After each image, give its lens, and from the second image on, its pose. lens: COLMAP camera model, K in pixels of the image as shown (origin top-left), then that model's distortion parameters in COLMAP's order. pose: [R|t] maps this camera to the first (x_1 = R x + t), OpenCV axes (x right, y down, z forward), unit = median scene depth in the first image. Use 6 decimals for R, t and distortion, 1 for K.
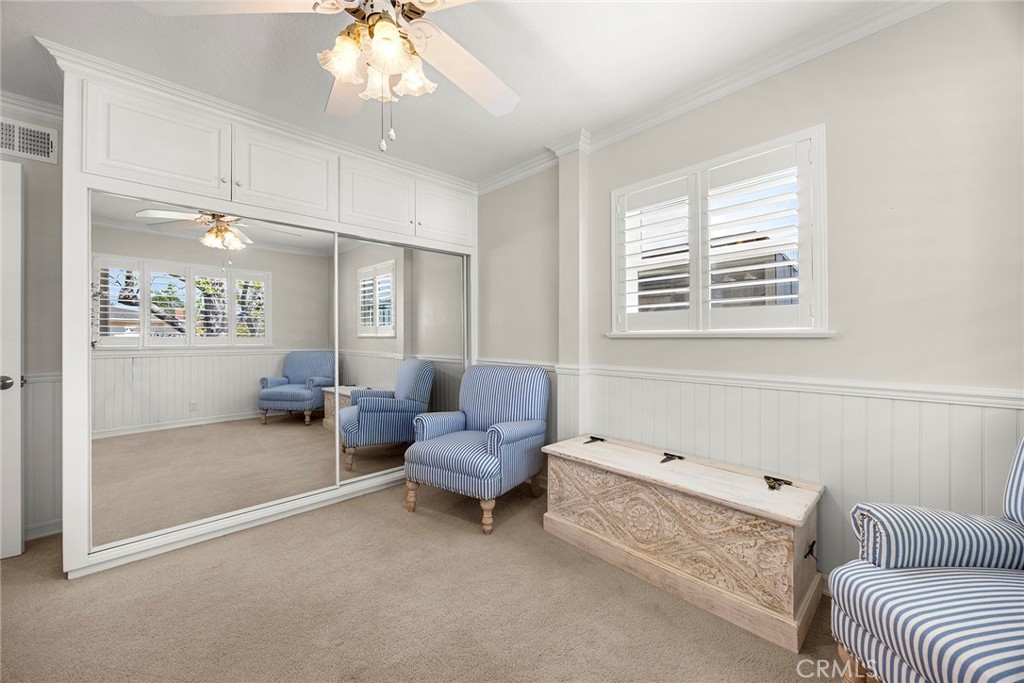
lens RADIAL K [[396.3, 0, 511.6], [0, 396.3, 332.8], [0, 0, 1]] dist [-0.005333, 0.000286]
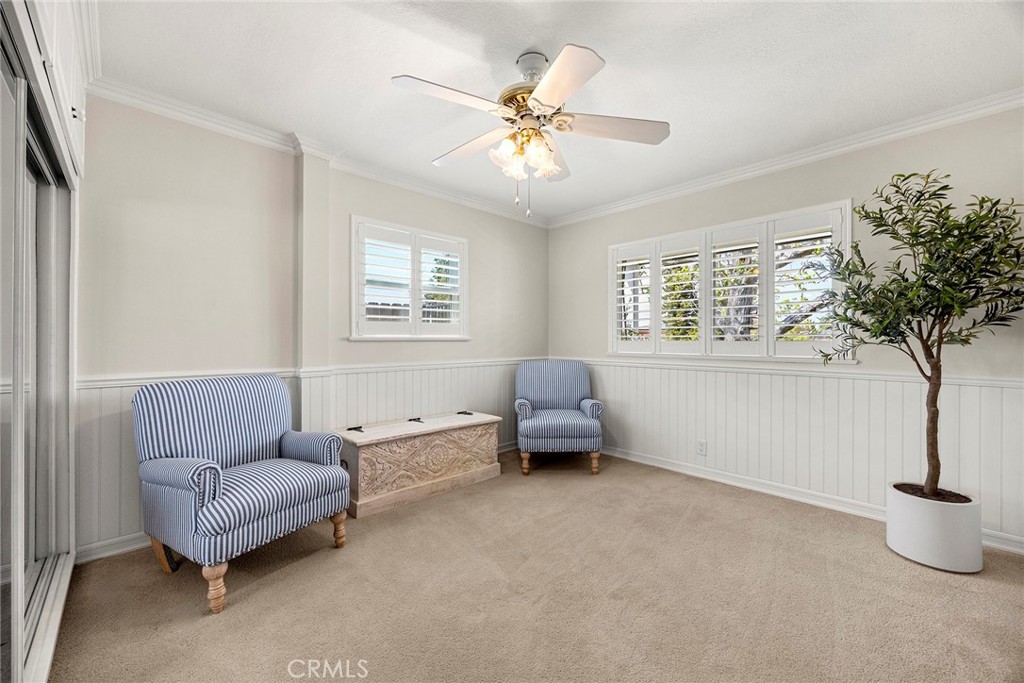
lens RADIAL K [[396.3, 0, 511.0], [0, 396.3, 344.0], [0, 0, 1]] dist [-0.005333, 0.000286]
pose [[-0.019261, 0.000485, 0.999814, -1.095934], [-0.003382, 0.999994, -0.000550, 0.025428], [-0.999809, -0.003392, -0.019259, 0.664243]]
